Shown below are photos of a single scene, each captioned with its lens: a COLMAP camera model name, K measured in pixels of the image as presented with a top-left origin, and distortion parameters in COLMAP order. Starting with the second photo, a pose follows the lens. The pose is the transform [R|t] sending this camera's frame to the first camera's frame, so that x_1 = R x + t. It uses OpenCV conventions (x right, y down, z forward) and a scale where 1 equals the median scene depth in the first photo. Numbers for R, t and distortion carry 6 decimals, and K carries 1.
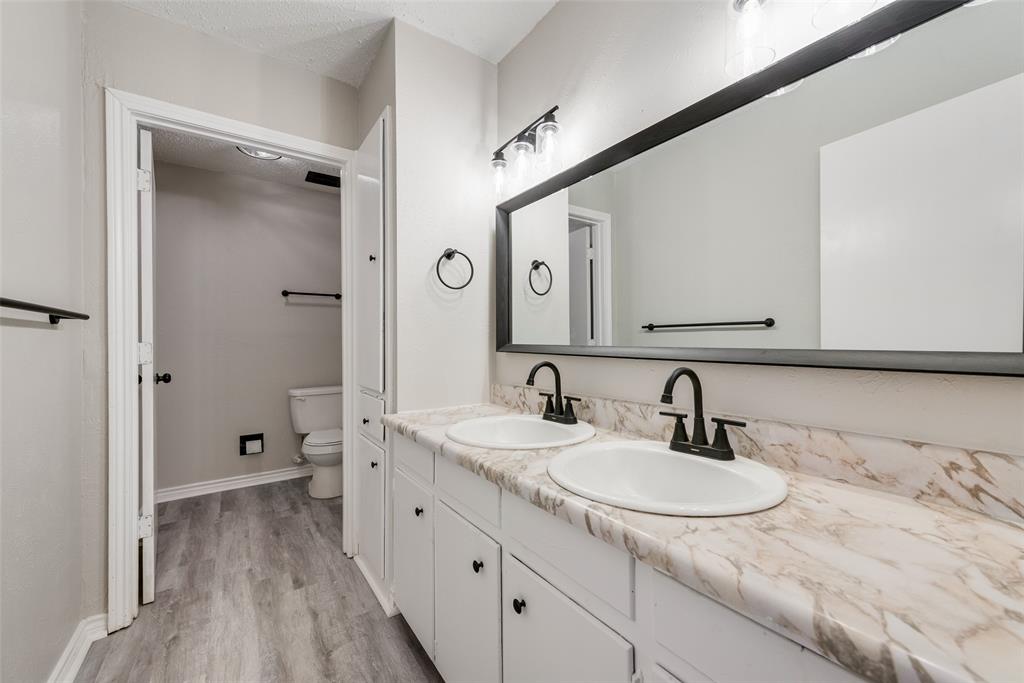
lens RADIAL K [[408.9, 0, 510.8], [0, 408.9, 341.7], [0, 0, 1]] dist [0.012955, -0.003045]
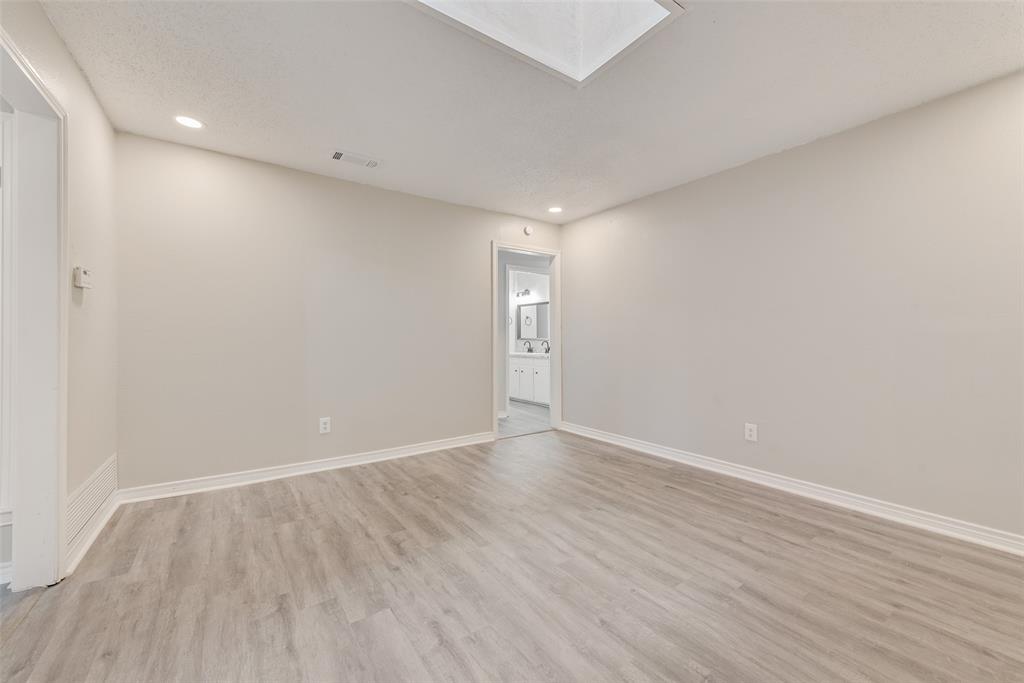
lens RADIAL K [[408.9, 0, 512.2], [0, 408.9, 340.1], [0, 0, 1]] dist [0.012955, -0.003045]
pose [[0.999814, 0.002388, -0.019124, -0.004517], [-0.002315, 0.999990, 0.003854, 0.014255], [0.019133, -0.003809, 0.999810, -3.370276]]
